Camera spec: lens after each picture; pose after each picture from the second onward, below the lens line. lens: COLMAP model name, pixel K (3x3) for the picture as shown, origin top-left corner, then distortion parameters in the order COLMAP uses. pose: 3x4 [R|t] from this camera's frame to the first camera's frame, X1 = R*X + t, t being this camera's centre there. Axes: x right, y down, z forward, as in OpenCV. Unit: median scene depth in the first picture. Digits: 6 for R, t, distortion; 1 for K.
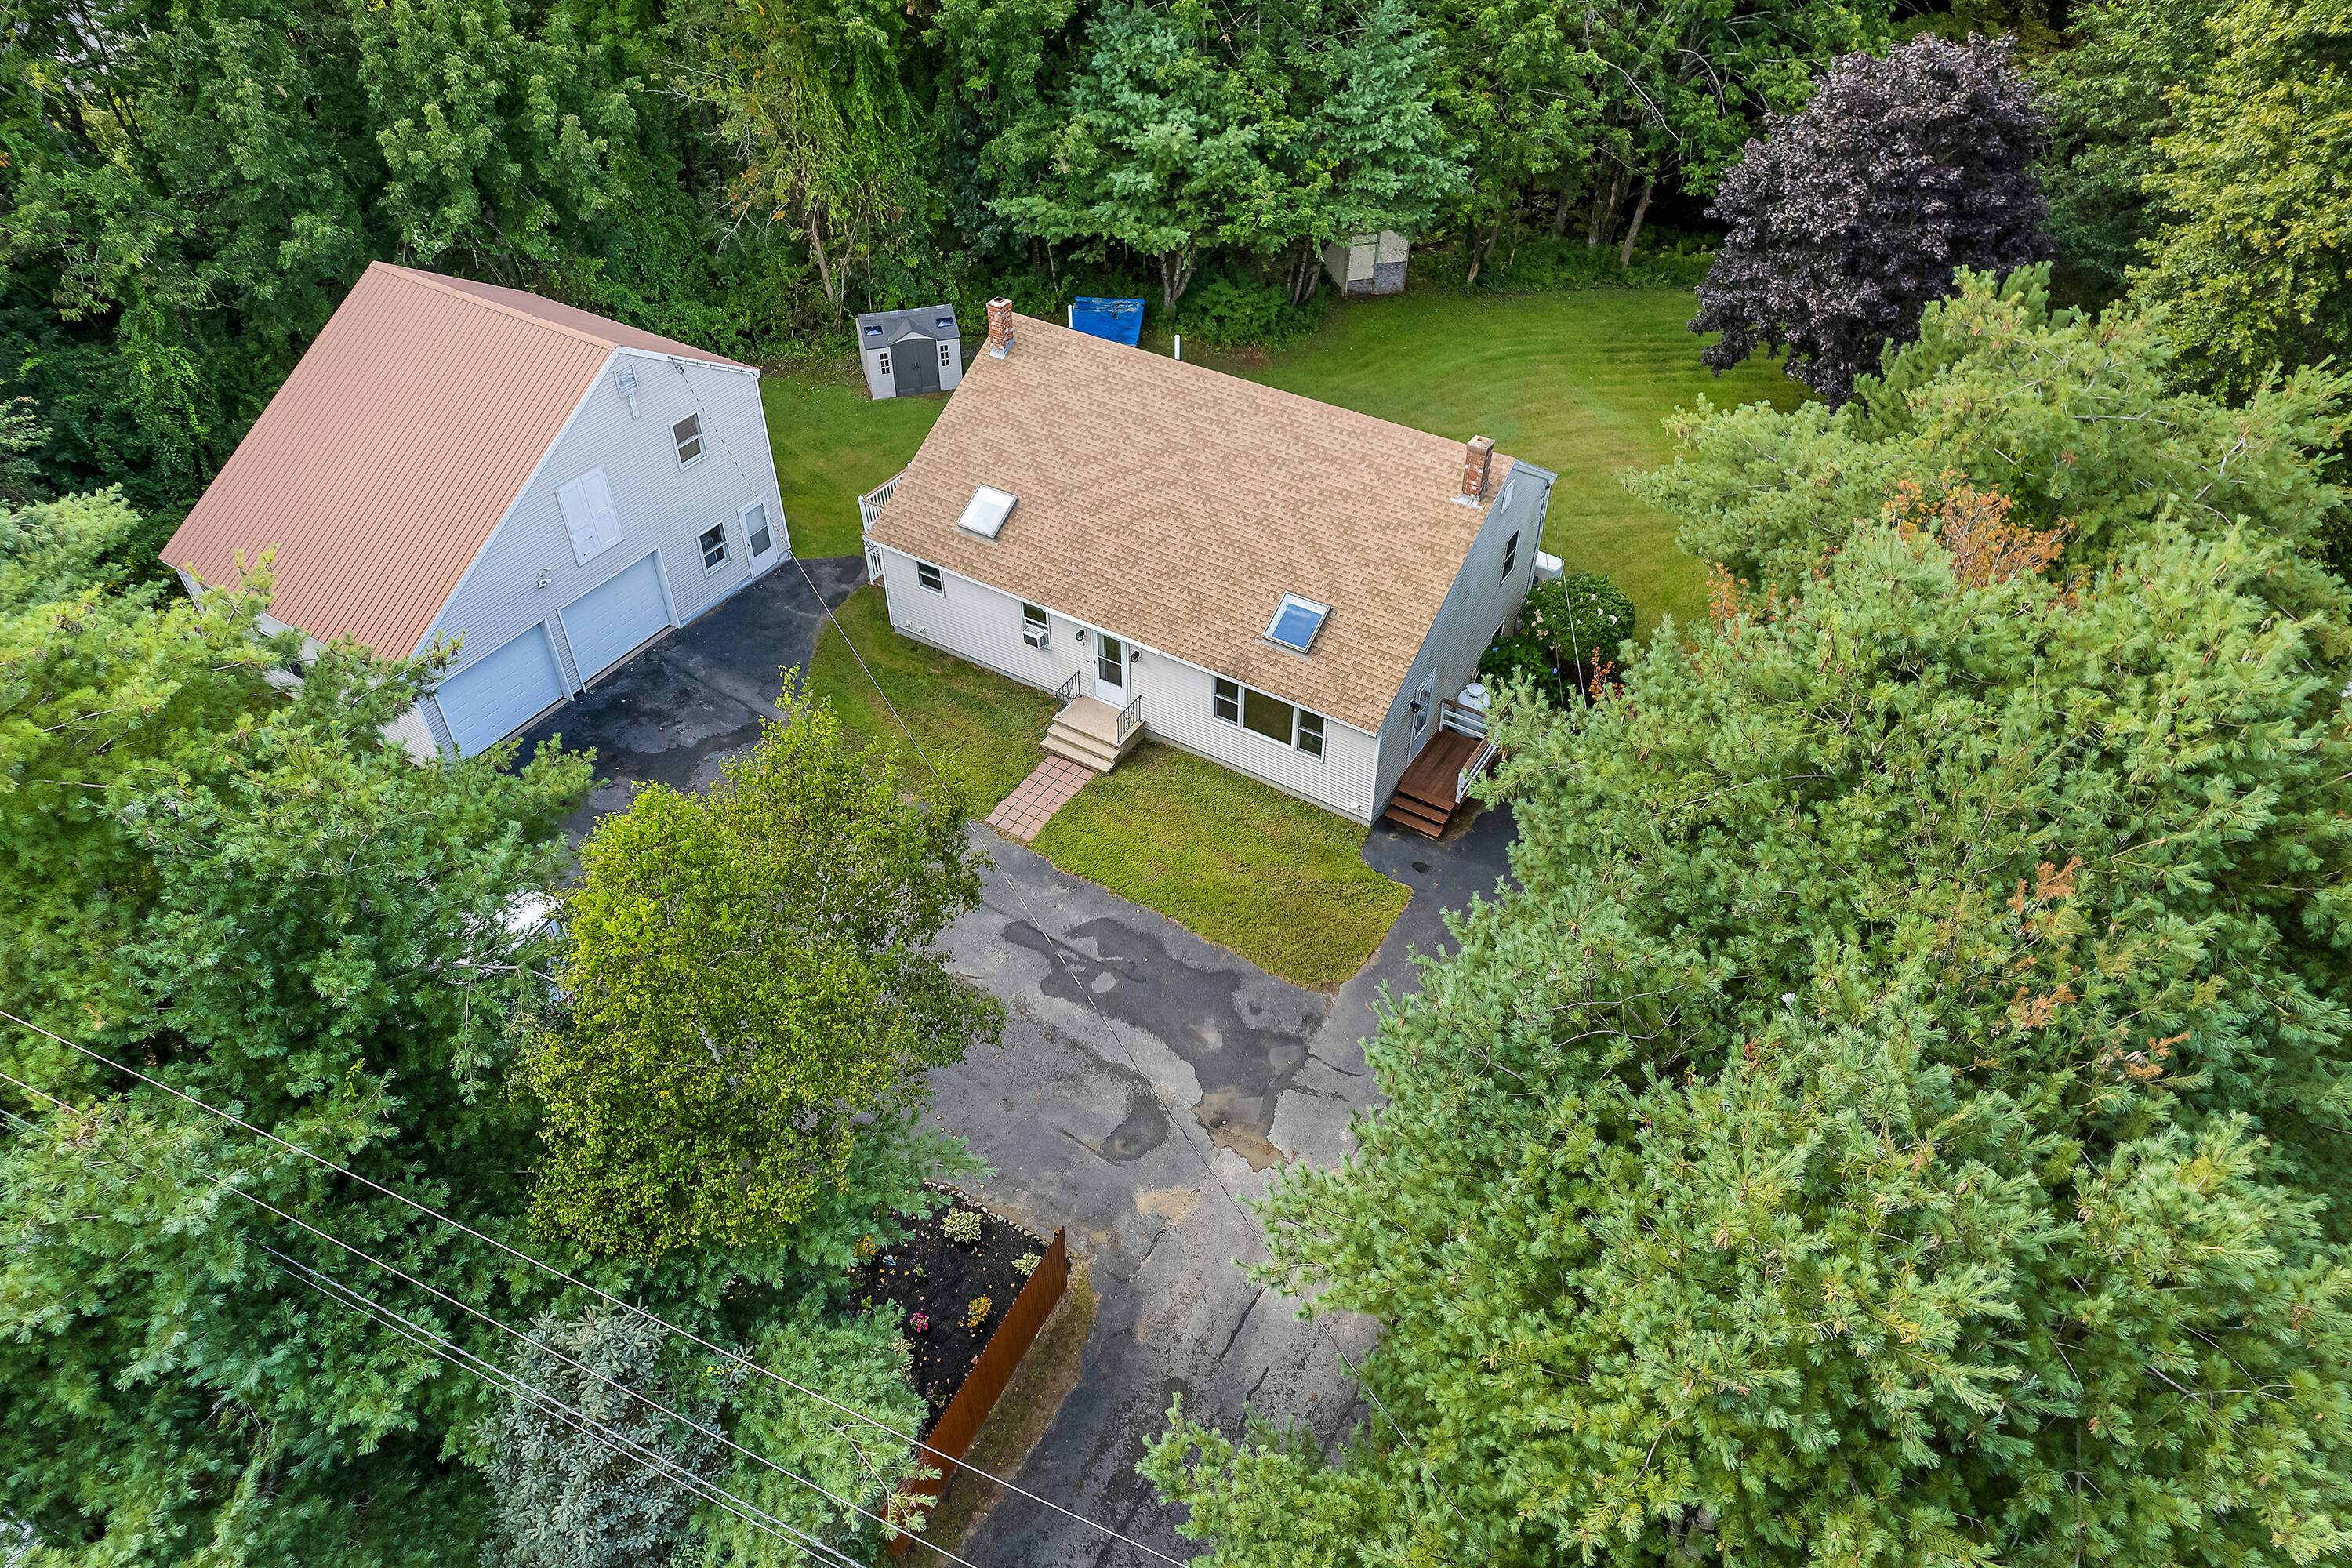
lens RADIAL K [[1489.5, 0, 1177.2], [0, 1489.5, 765.4], [0, 0, 1]] dist [-0.022570, 0.053962]
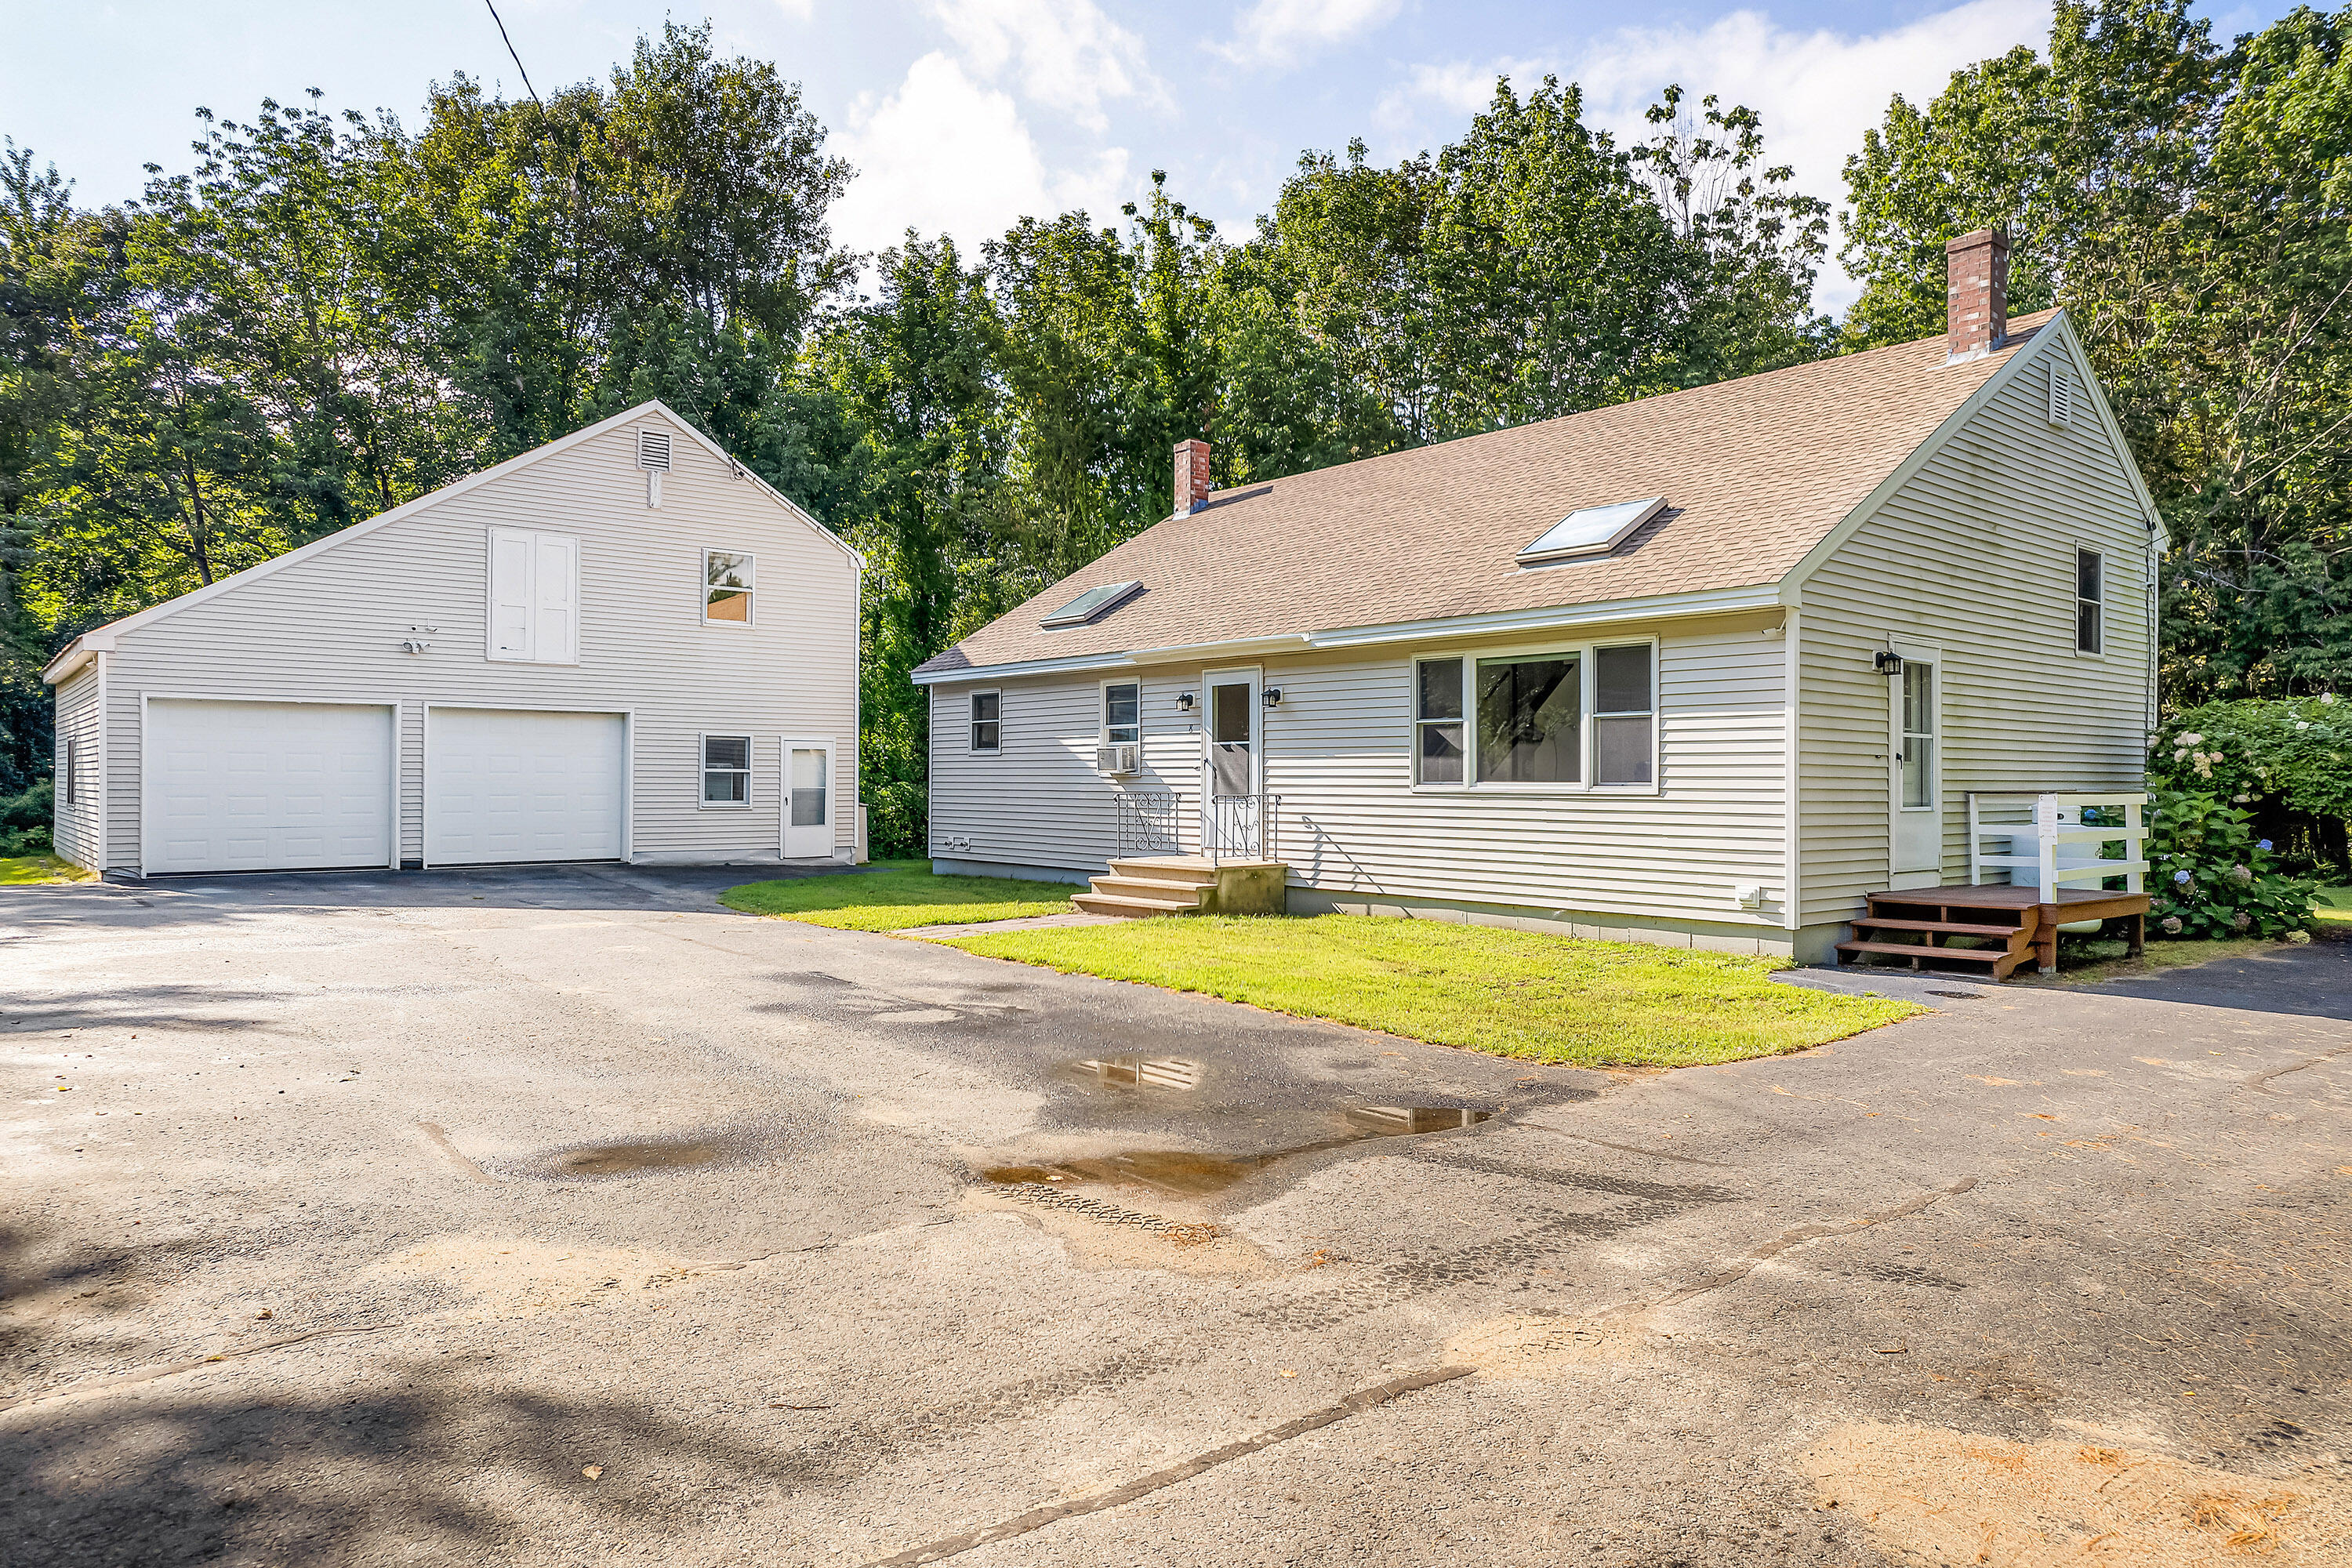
lens RADIAL K [[1493.0, 0, 1179.9], [0, 1493.0, 774.2], [0, 0, 1]] dist [-0.067117, 0.106654]
pose [[0.951218, -0.001537, -0.308517, 0.088576], [-0.205695, 0.742146, -0.637895, 0.247902], [0.229945, 0.670237, 0.705626, 0.610770]]
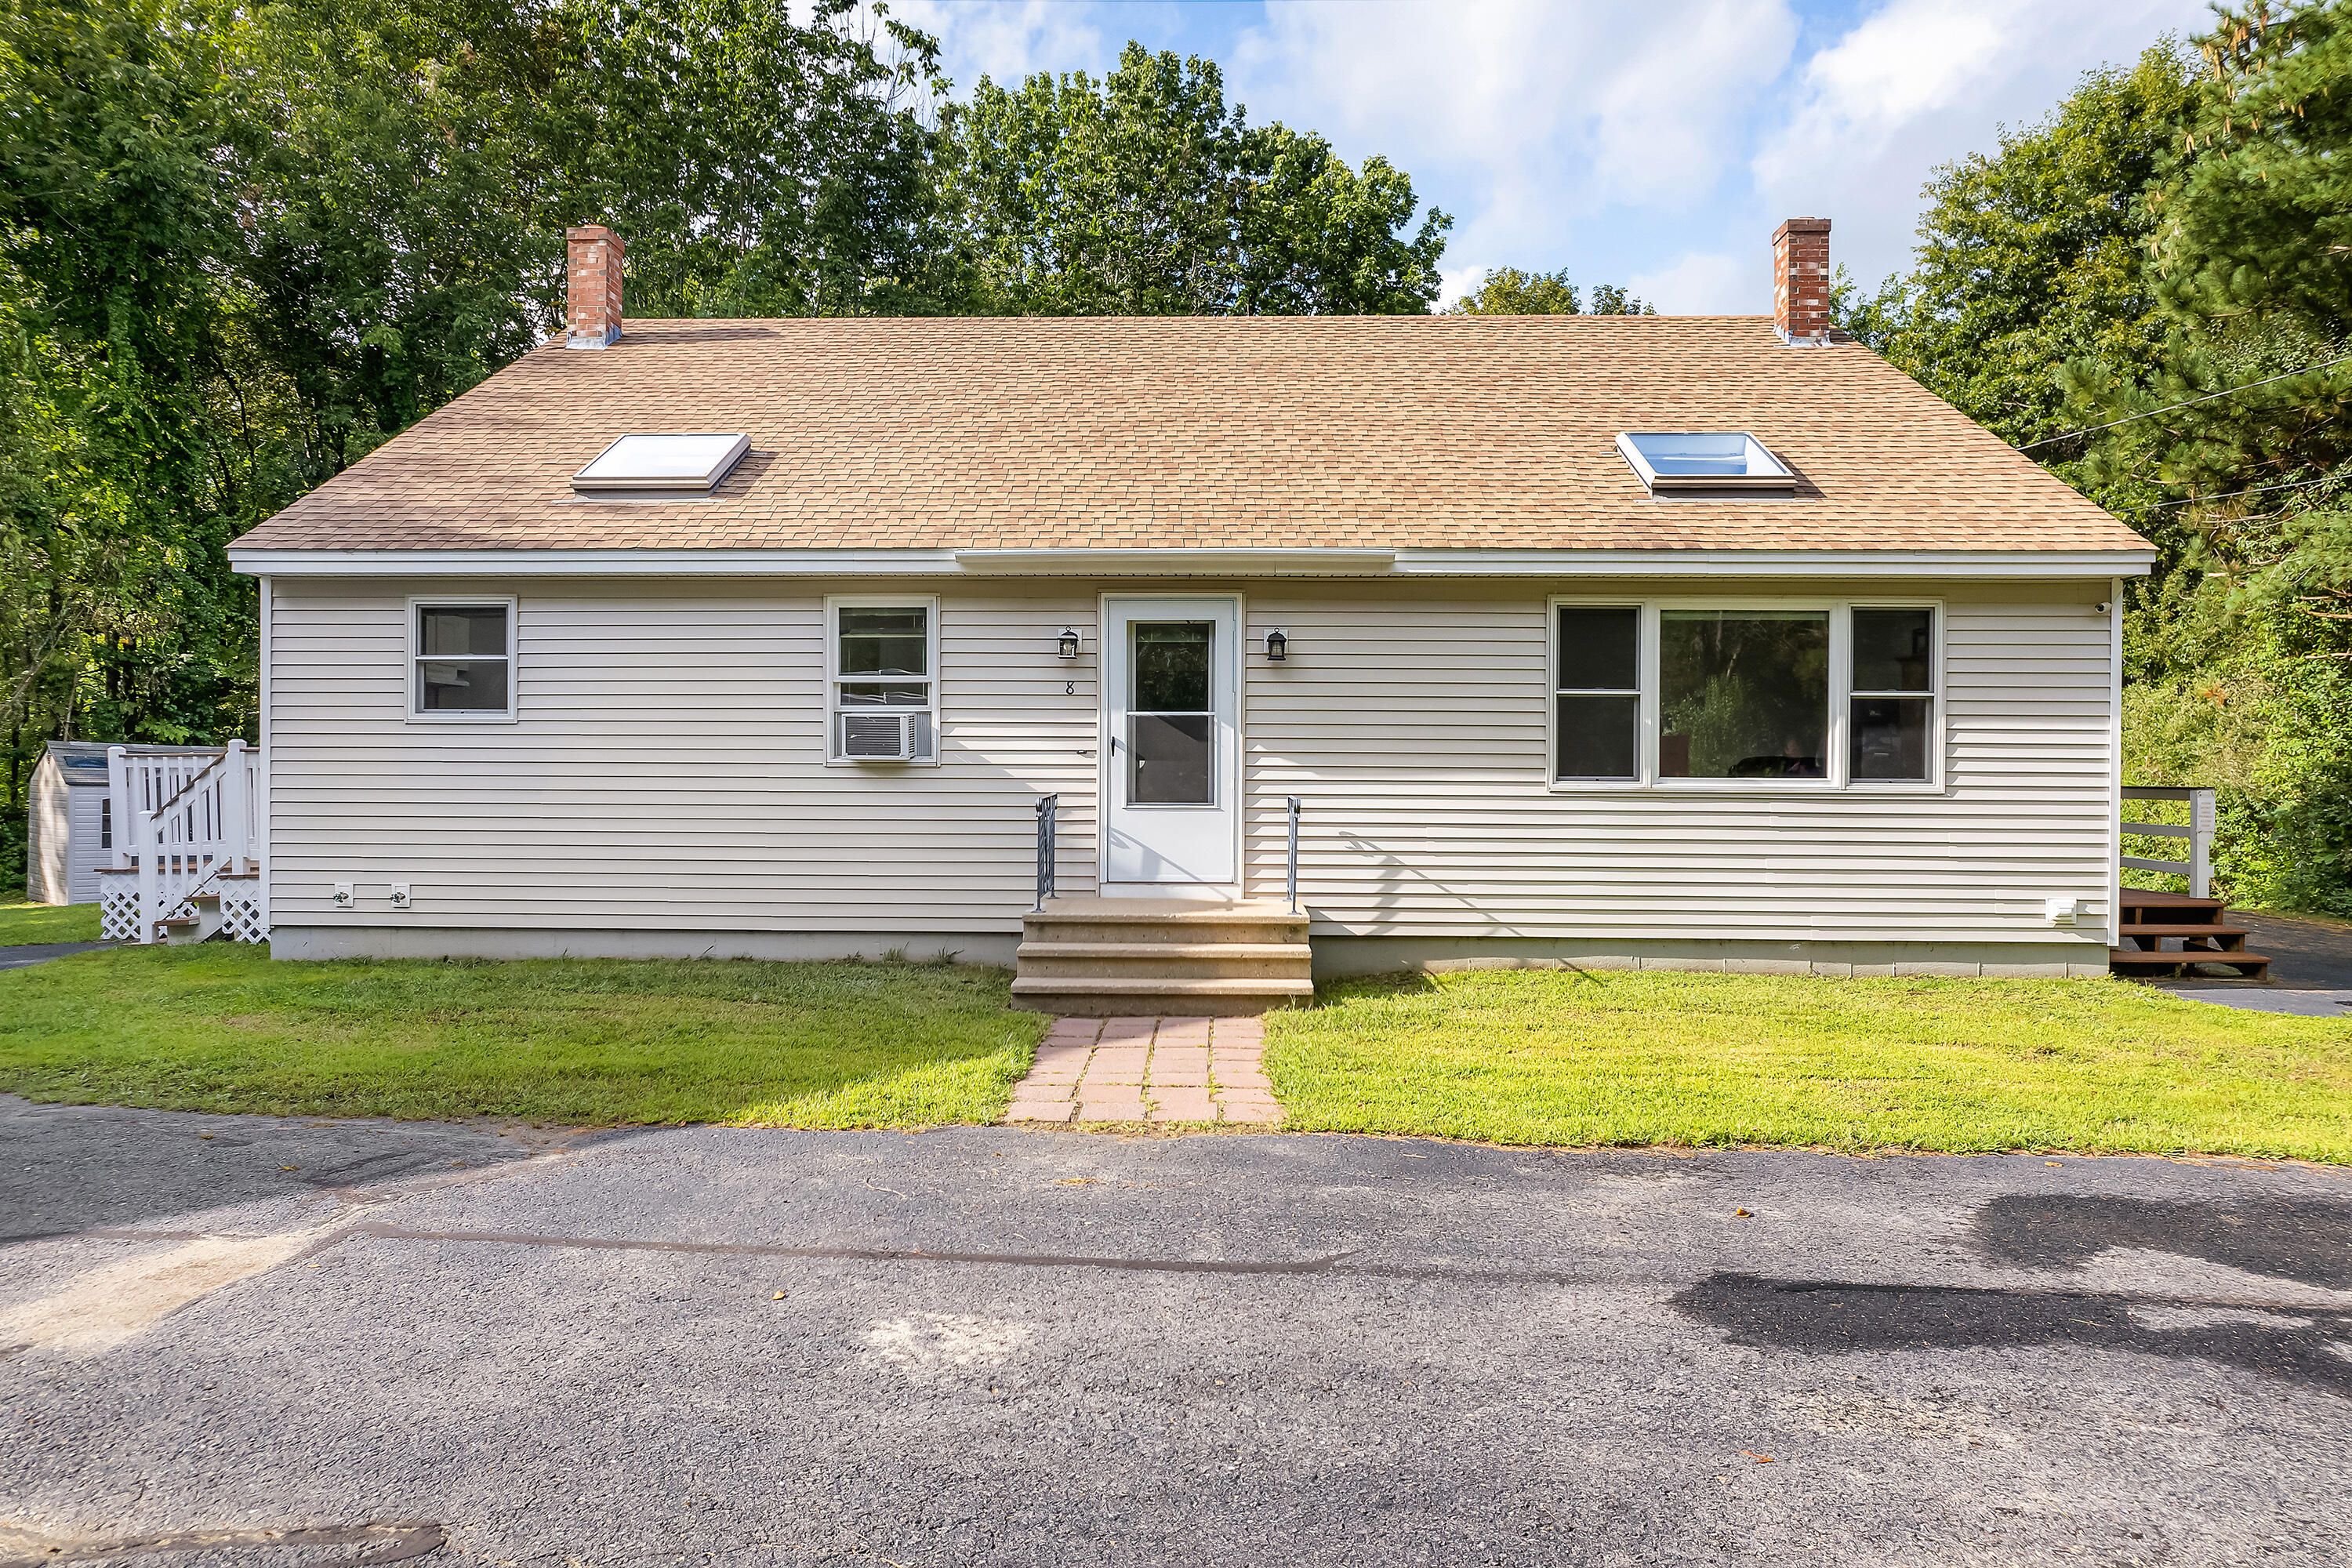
lens RADIAL K [[1489.5, 0, 1177.2], [0, 1489.5, 765.4], [0, 0, 1]] dist [-0.022570, 0.053962]
pose [[0.866204, 0.001623, 0.499688, -0.190477], [0.331049, 0.747188, -0.576296, 0.114794], [-0.374296, 0.664611, 0.646680, 0.755891]]
